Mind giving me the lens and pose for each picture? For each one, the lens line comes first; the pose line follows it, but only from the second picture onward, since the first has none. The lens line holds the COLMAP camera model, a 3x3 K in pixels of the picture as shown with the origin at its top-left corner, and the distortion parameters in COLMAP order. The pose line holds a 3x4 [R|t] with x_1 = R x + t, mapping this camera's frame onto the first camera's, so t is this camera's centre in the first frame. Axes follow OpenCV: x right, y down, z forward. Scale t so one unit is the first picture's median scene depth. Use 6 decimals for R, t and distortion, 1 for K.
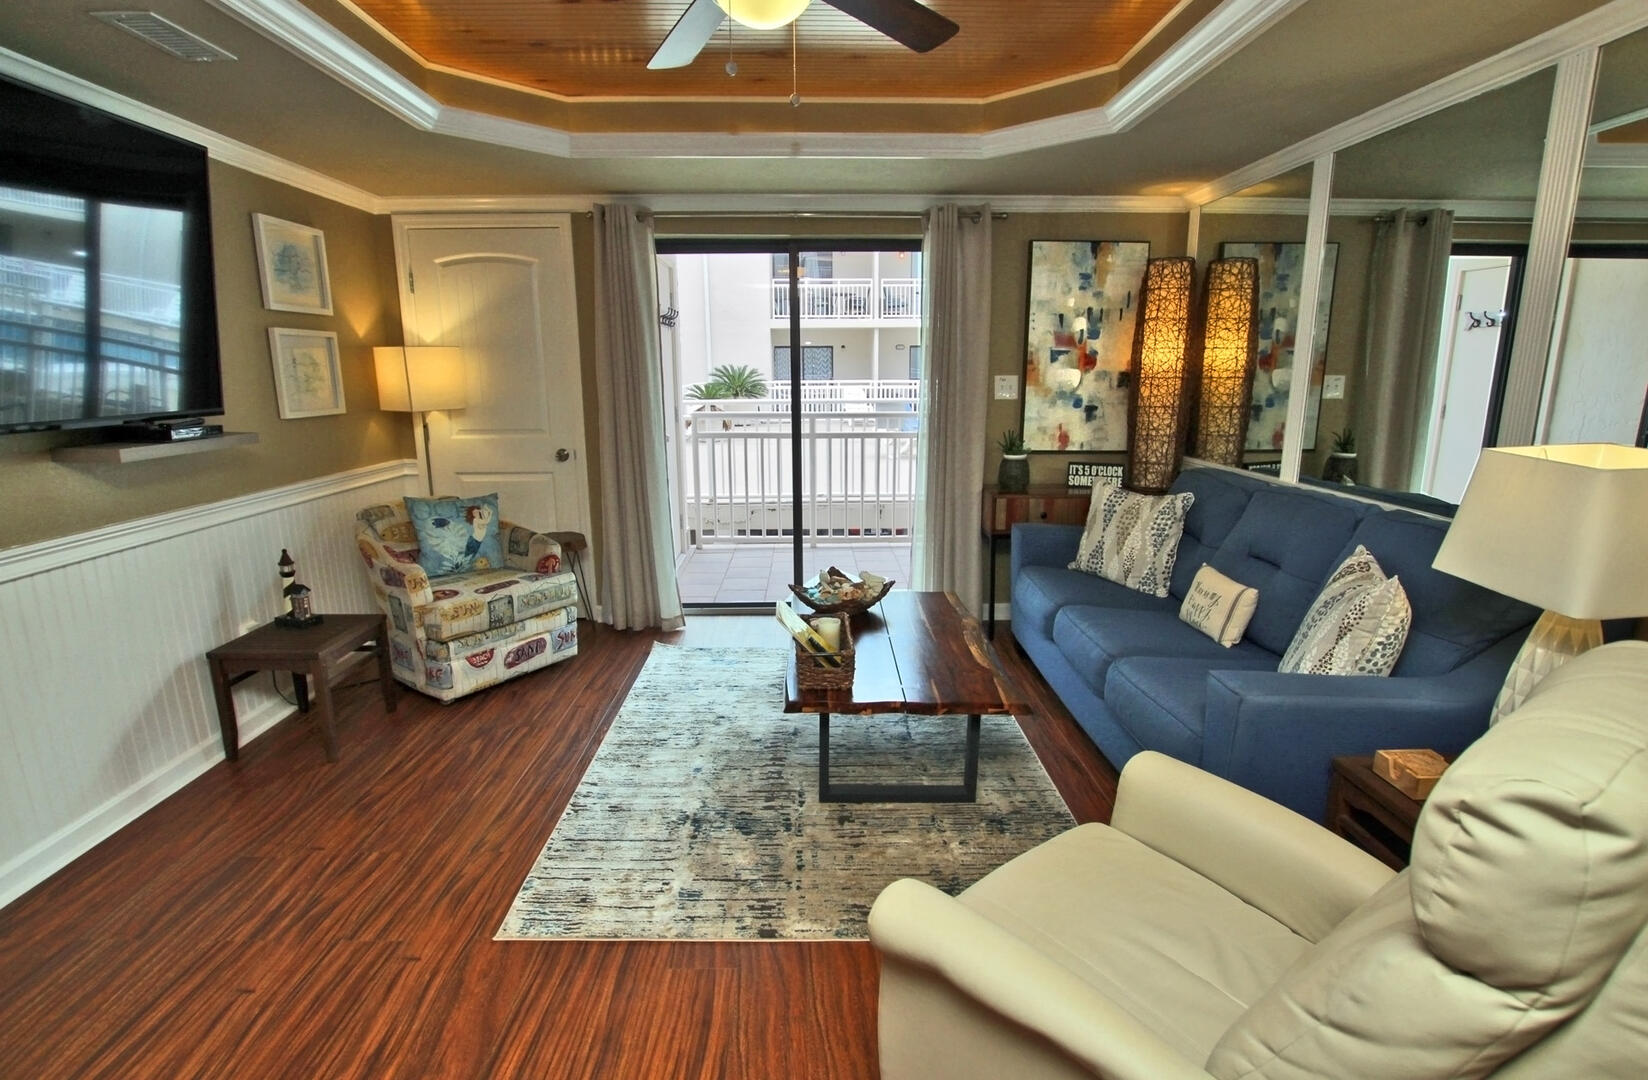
lens RADIAL K [[801.9, 0, 828.2], [0, 801.9, 539.1], [0, 0, 1]] dist [-0.019281, 0.001094]
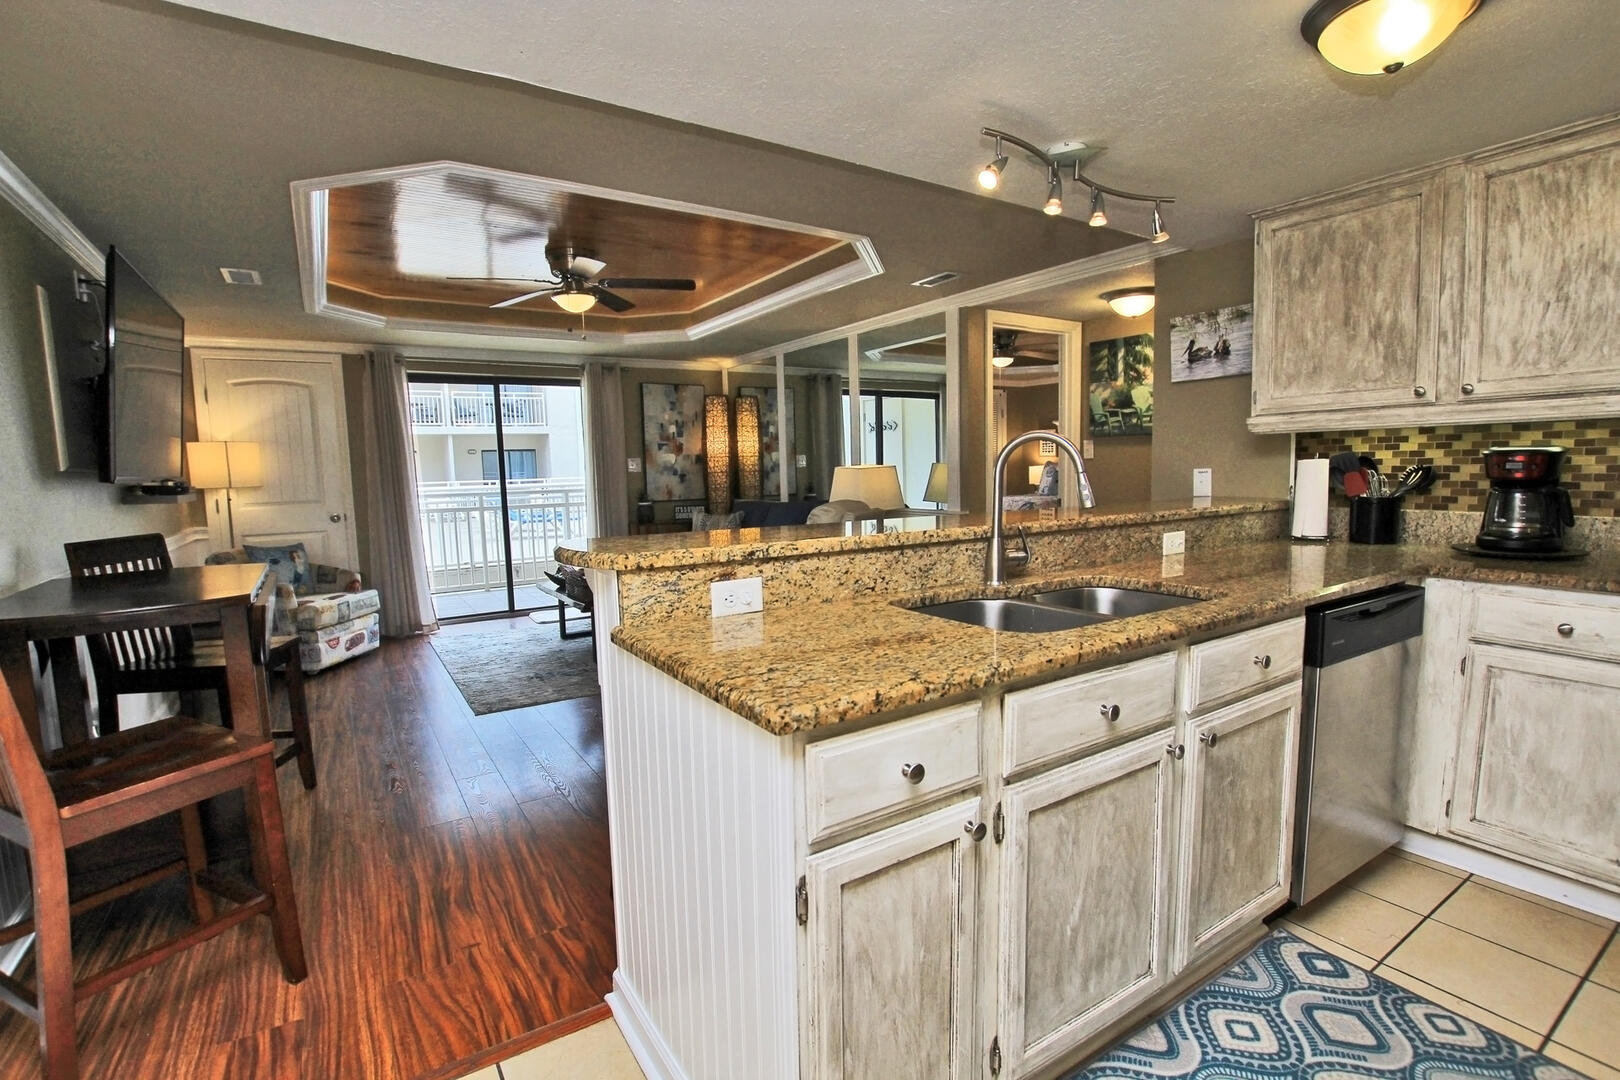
lens RADIAL K [[756.1, 0, 811.0], [0, 756.1, 545.4], [0, 0, 1]] dist [-0.020950, 0.000846]
pose [[0.851904, -0.073307, 0.518541, -0.338042], [0.131766, 0.988305, -0.076758, 0.170106], [-0.506850, 0.133716, 0.851600, -0.599161]]
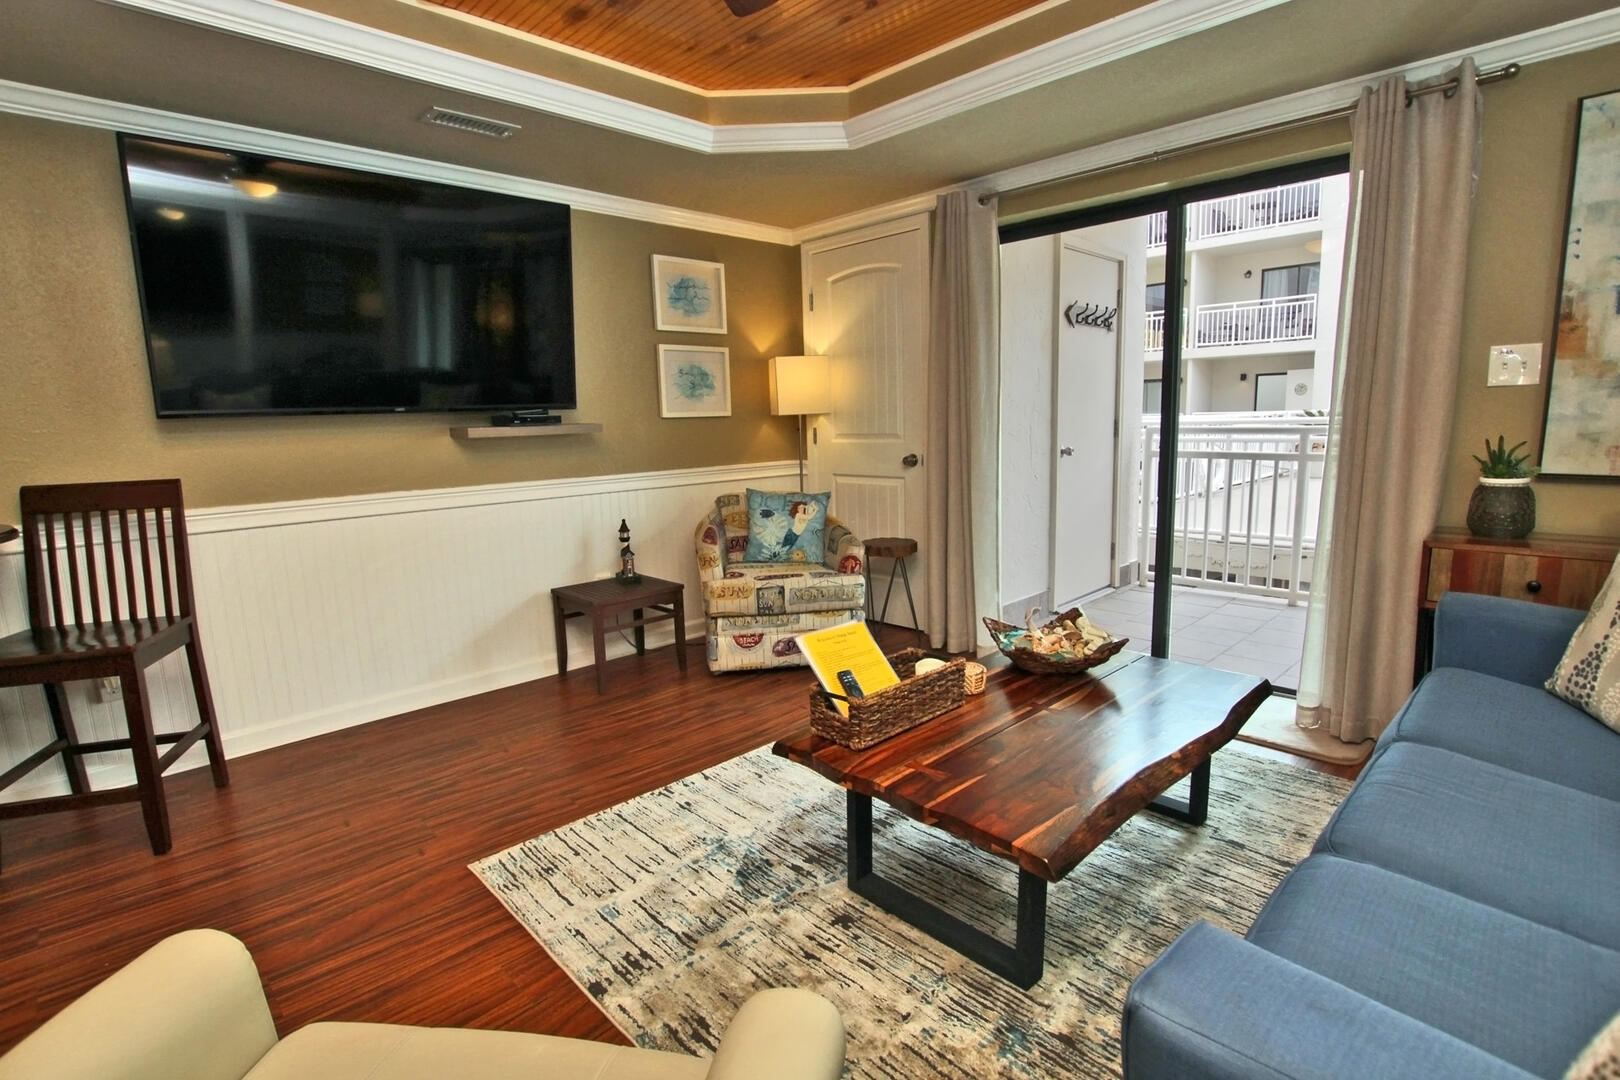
lens RADIAL K [[787.5, 0, 823.6], [0, 787.5, 536.6], [0, 0, 1]] dist [-0.021125, 0.001634]
pose [[0.689190, 0.093010, -0.718586, 0.326240], [-0.126100, 0.991990, 0.007456, -0.006809], [0.713524, 0.085475, 0.695398, 0.288889]]
